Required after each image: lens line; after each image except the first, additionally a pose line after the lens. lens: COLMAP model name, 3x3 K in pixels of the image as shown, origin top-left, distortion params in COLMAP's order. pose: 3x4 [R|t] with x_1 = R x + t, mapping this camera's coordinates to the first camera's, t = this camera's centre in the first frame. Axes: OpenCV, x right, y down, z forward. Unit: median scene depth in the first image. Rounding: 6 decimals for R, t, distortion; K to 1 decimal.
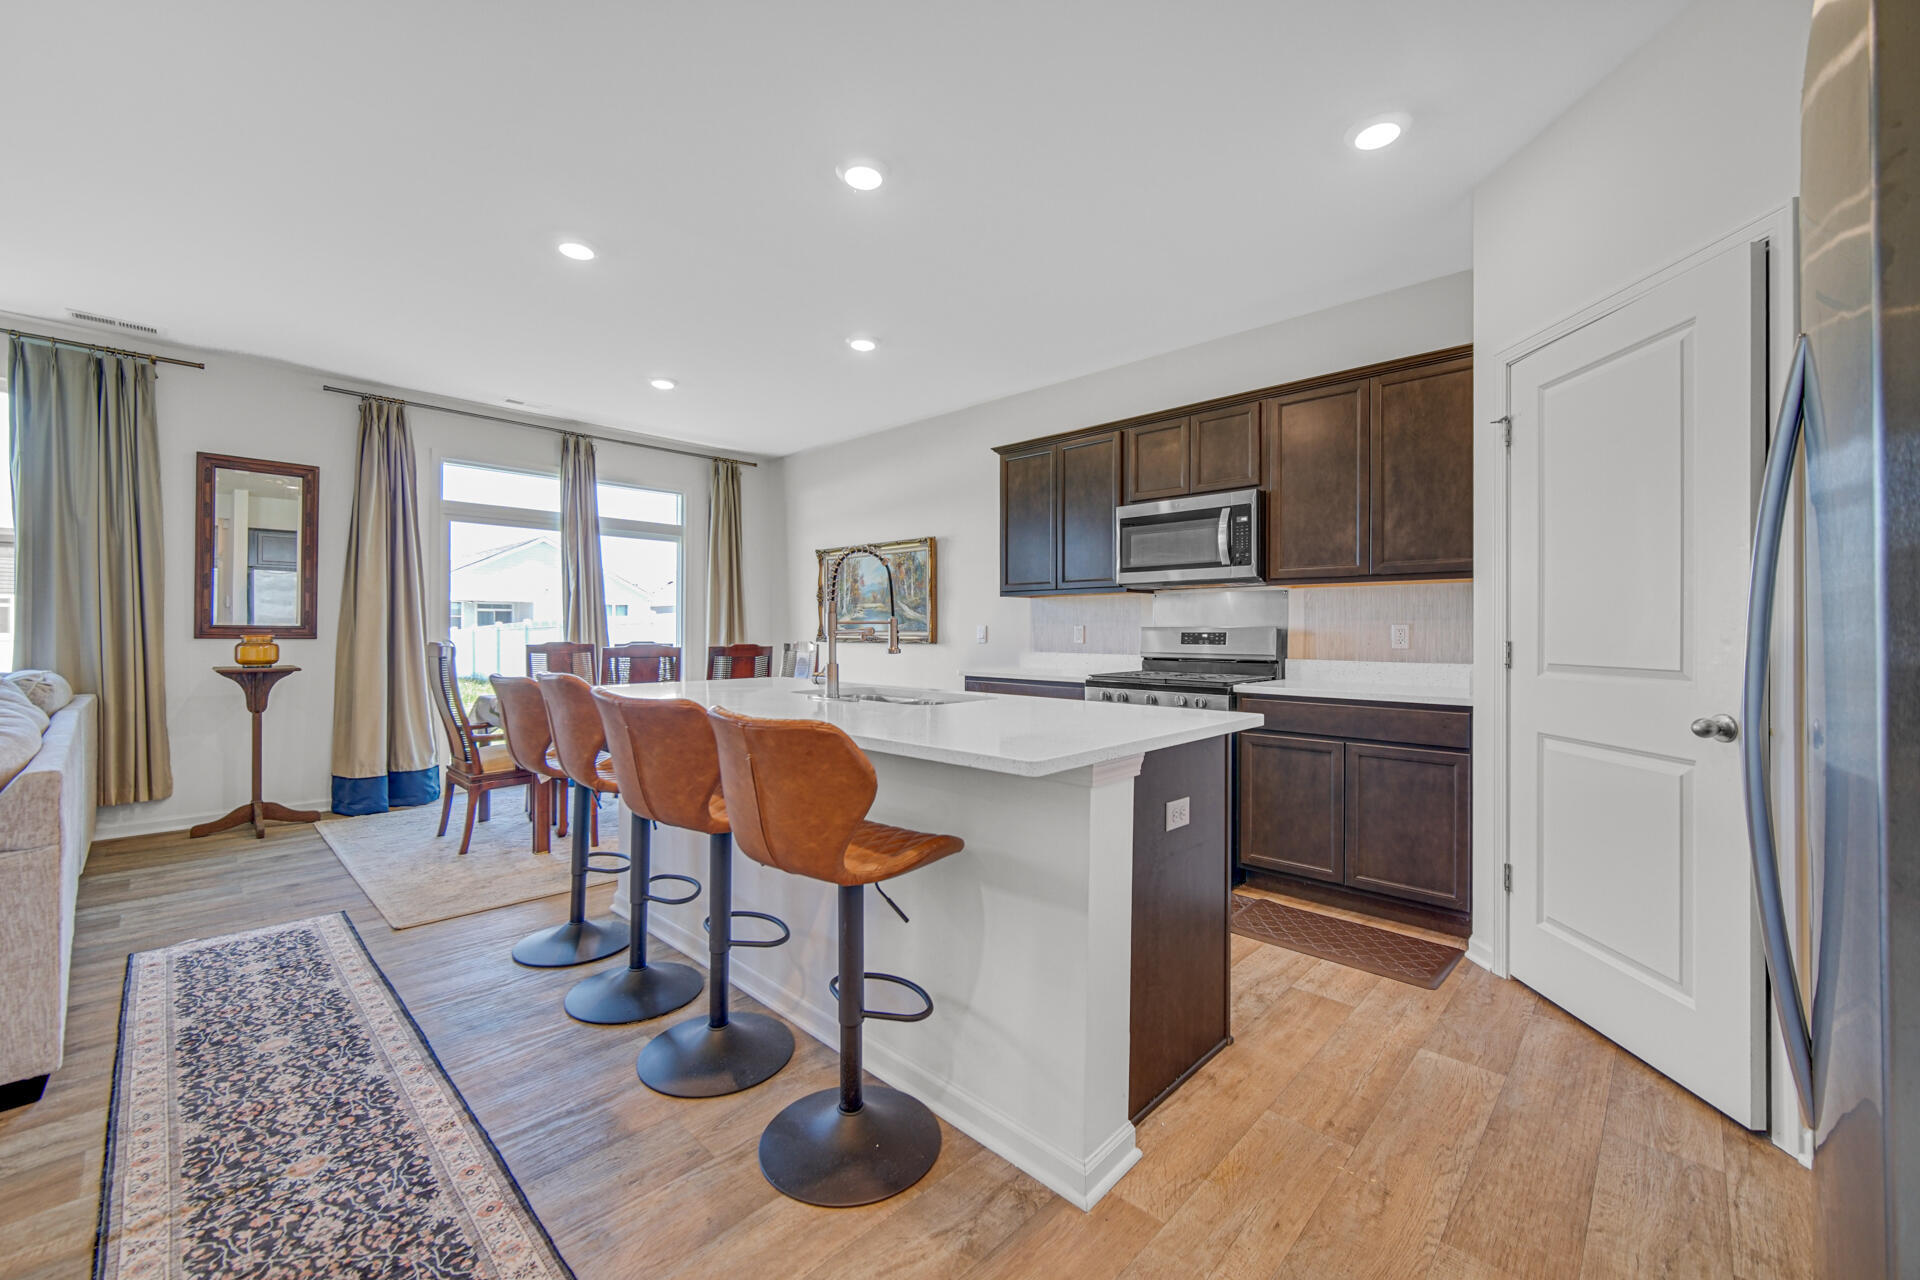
lens RADIAL K [[764.3, 0, 957.8], [0, 764.3, 630.3], [0, 0, 1]] dist [-0.005297, 0.001379]
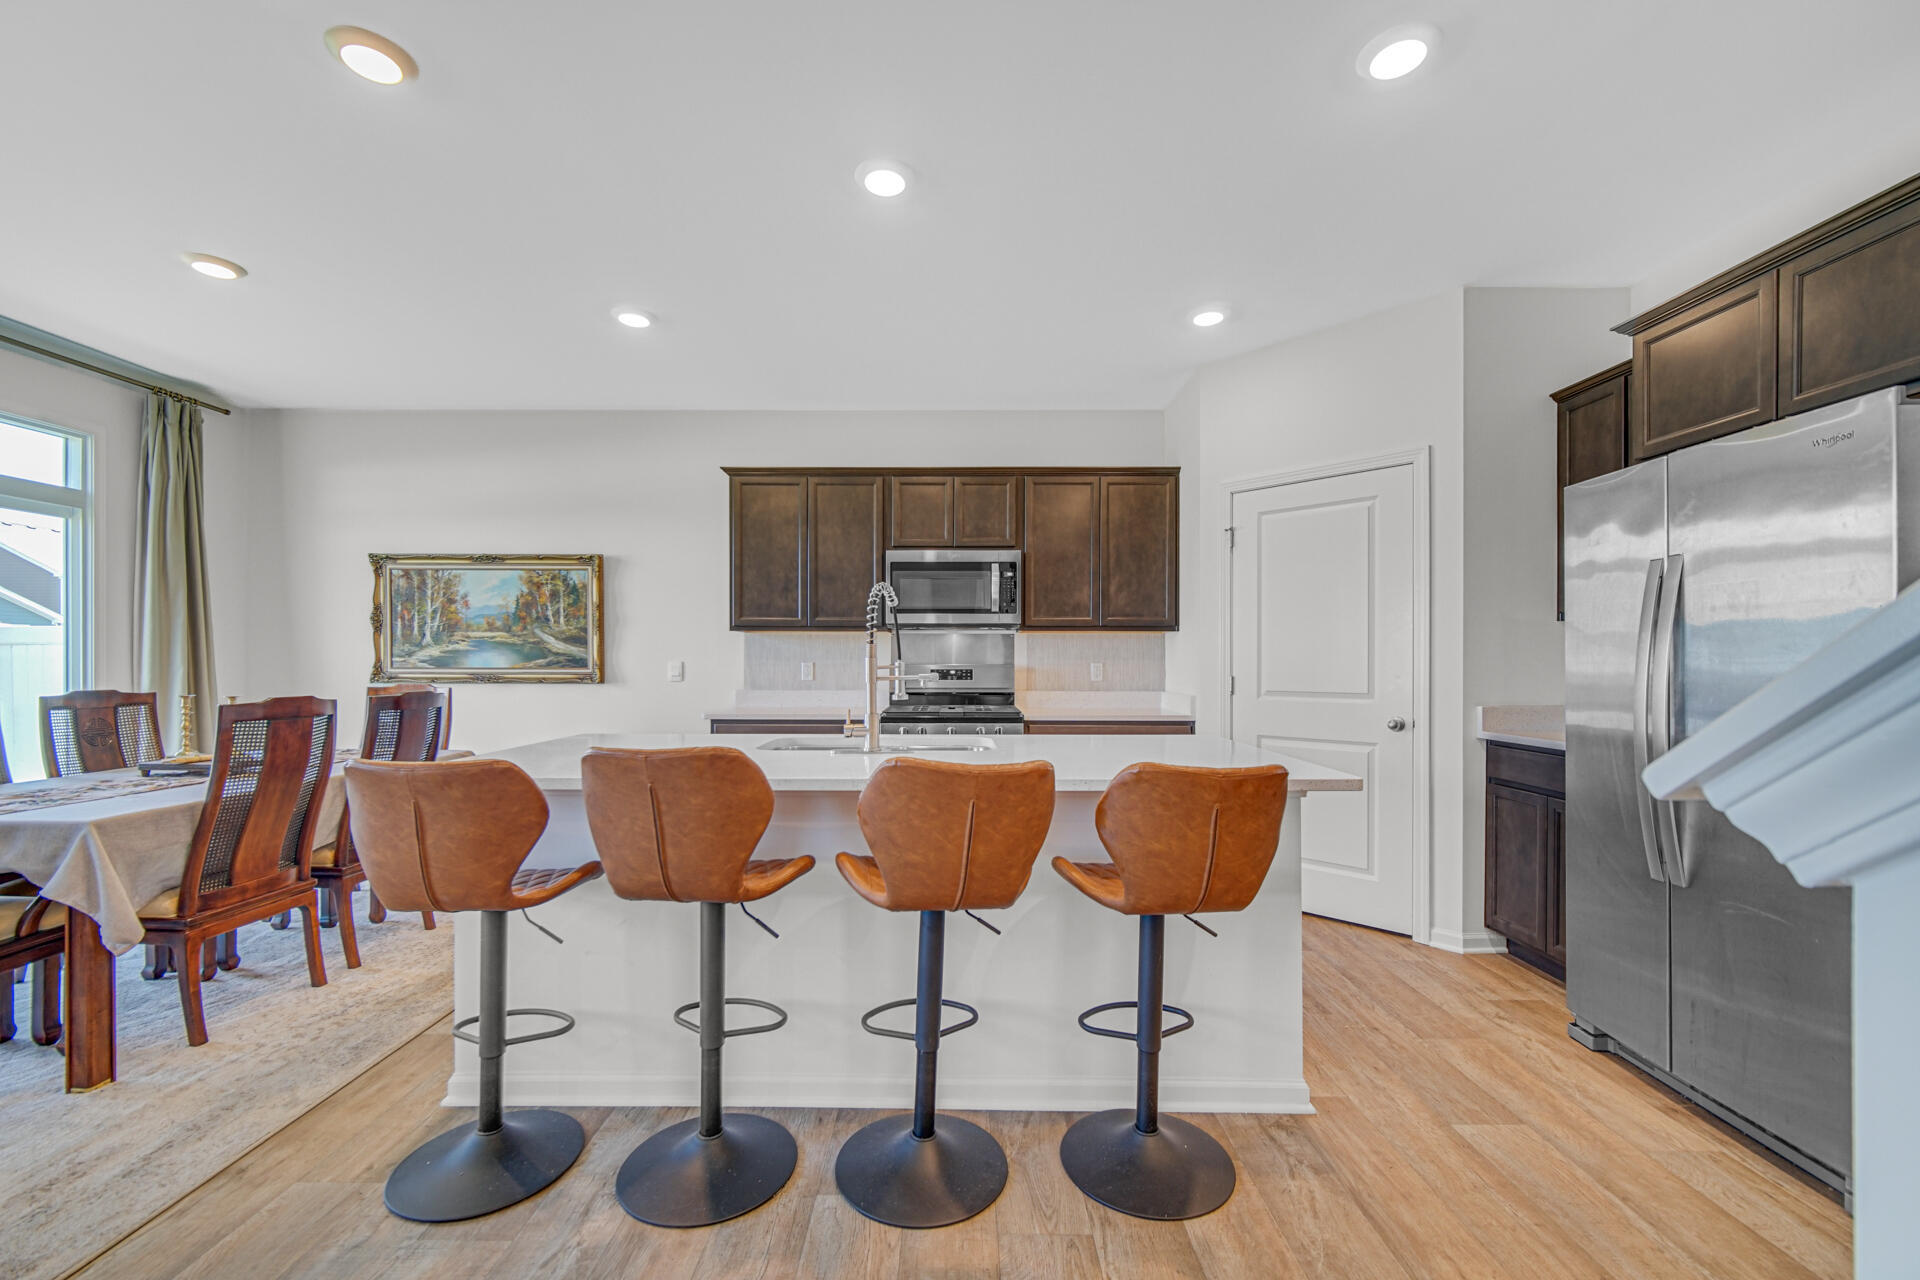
lens RADIAL K [[764.3, 0, 954.6], [0, 764.3, 665.1], [0, 0, 1]] dist [-0.005297, 0.001379]
pose [[0.724731, -0.006047, 0.689005, -0.691329], [-0.000394, 0.999958, 0.009191, -0.020892], [-0.689032, -0.006932, 0.724698, 0.270602]]
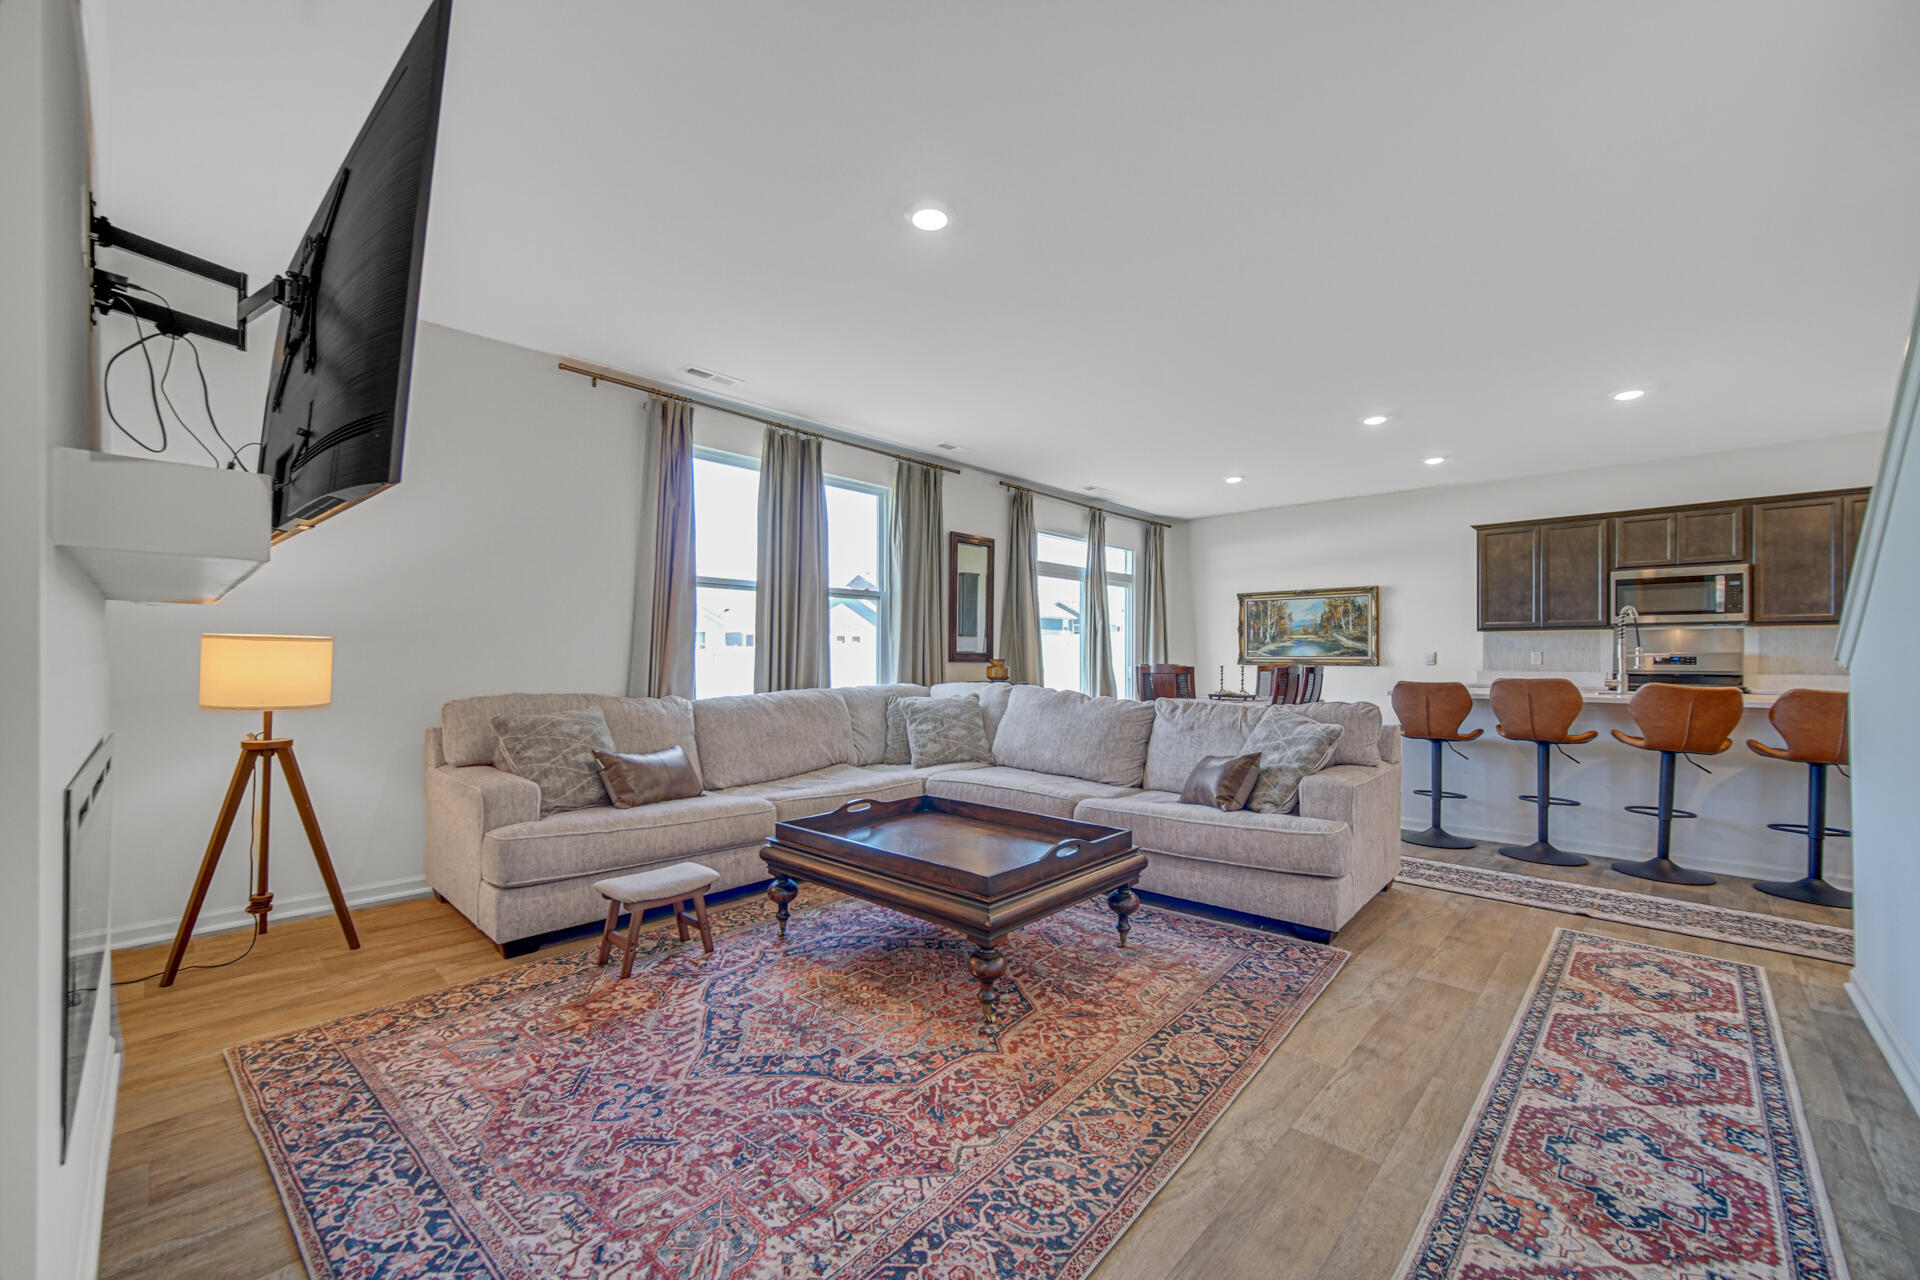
lens RADIAL K [[764.3, 0, 957.7], [0, 764.3, 644.4], [0, 0, 1]] dist [-0.005297, 0.001379]
pose [[0.999987, -0.000925, 0.004919, -1.642563], [0.001002, 0.999875, -0.015765, 0.001630], [-0.004903, 0.015769, 0.999864, -0.717266]]
